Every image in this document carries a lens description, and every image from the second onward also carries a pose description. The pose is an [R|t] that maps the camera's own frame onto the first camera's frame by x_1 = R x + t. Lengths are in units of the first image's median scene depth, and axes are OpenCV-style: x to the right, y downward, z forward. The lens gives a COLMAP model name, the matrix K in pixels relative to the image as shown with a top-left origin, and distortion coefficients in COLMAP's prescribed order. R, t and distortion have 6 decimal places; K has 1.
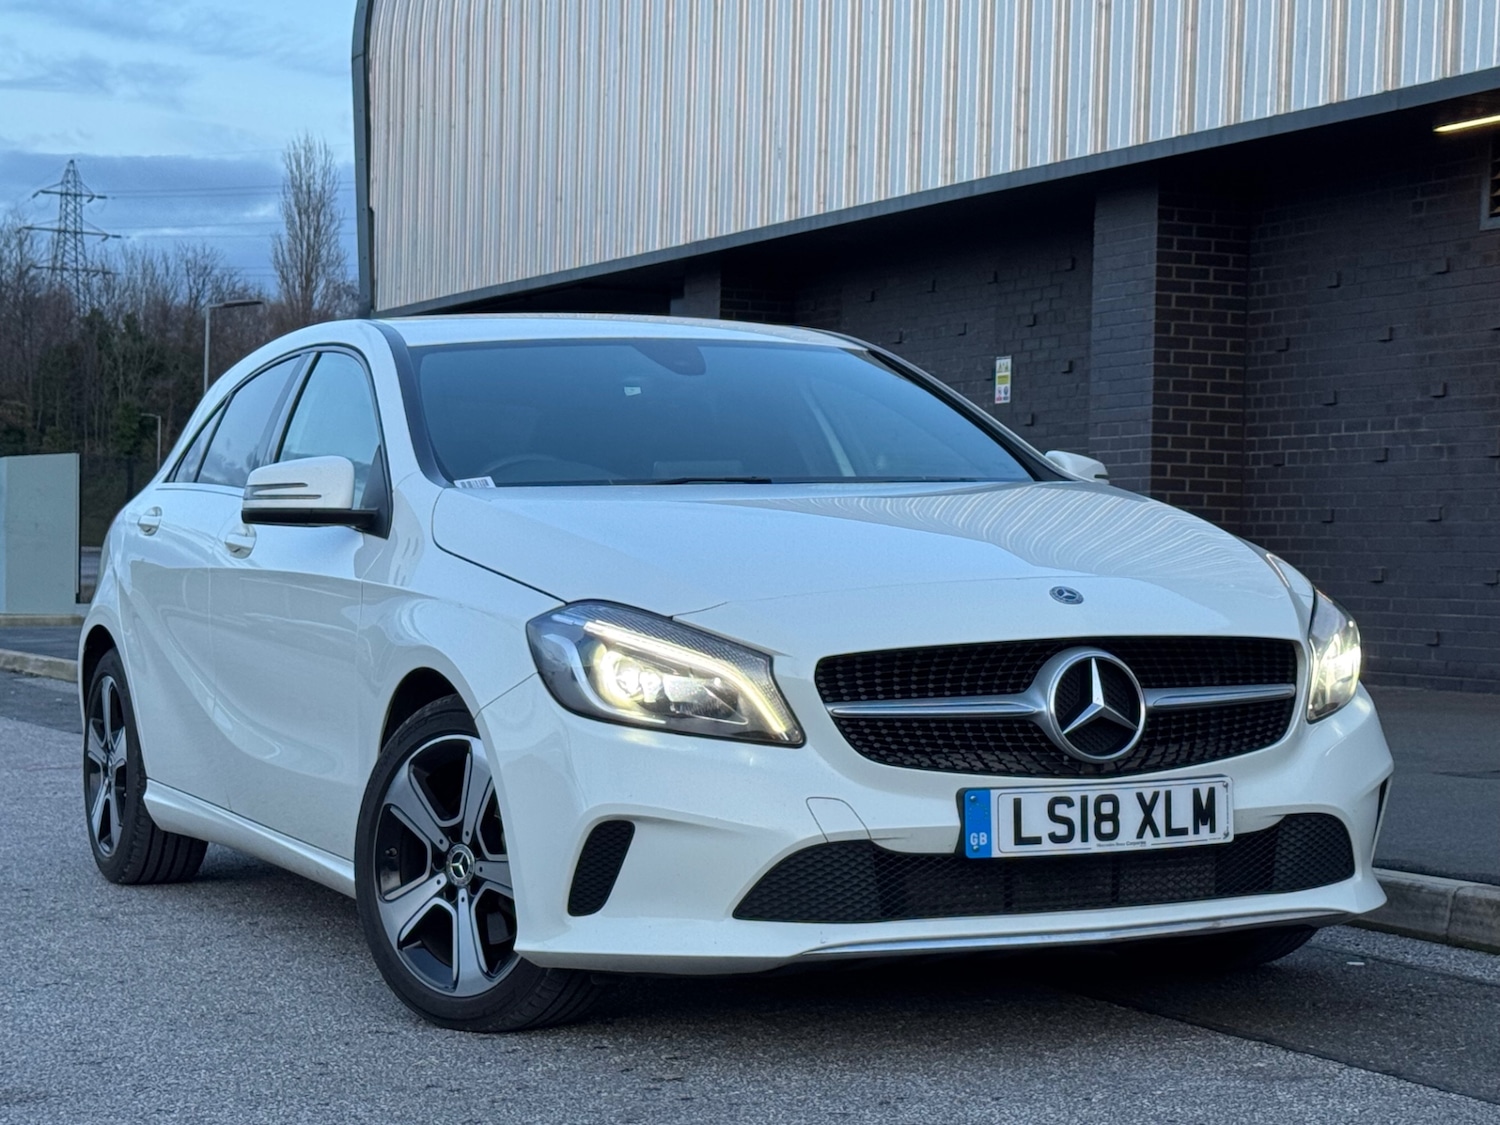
lens RADIAL K [[3269.3, 0, 750.0], [0, 3269.3, 562.5], [0, 0, 1]] dist [0.120752, 0.259304]
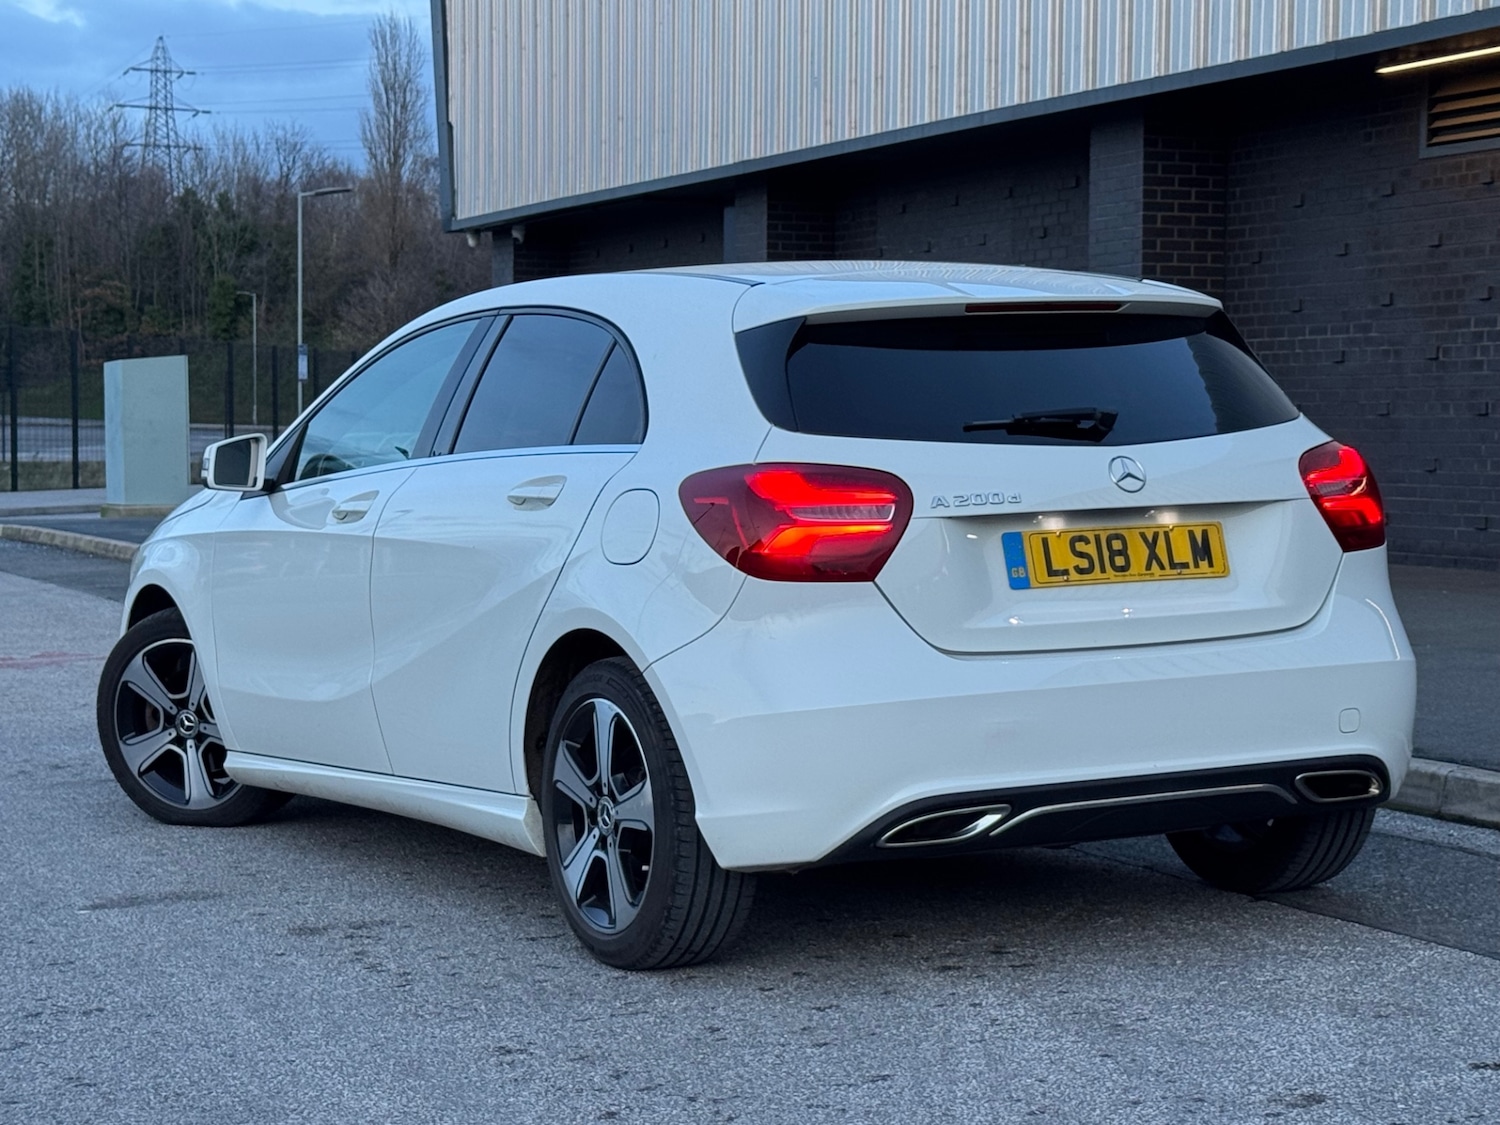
lens RADIAL K [[3365.6, 0, 750.0], [0, 3365.6, 562.5], [0, 0, 1]] dist [0.151150, -0.010737]
pose [[0.999312, -0.017165, -0.032885, 0.020329], [0.018610, 0.998853, 0.044124, -0.013146], [0.032090, -0.044705, 0.998485, -0.134305]]
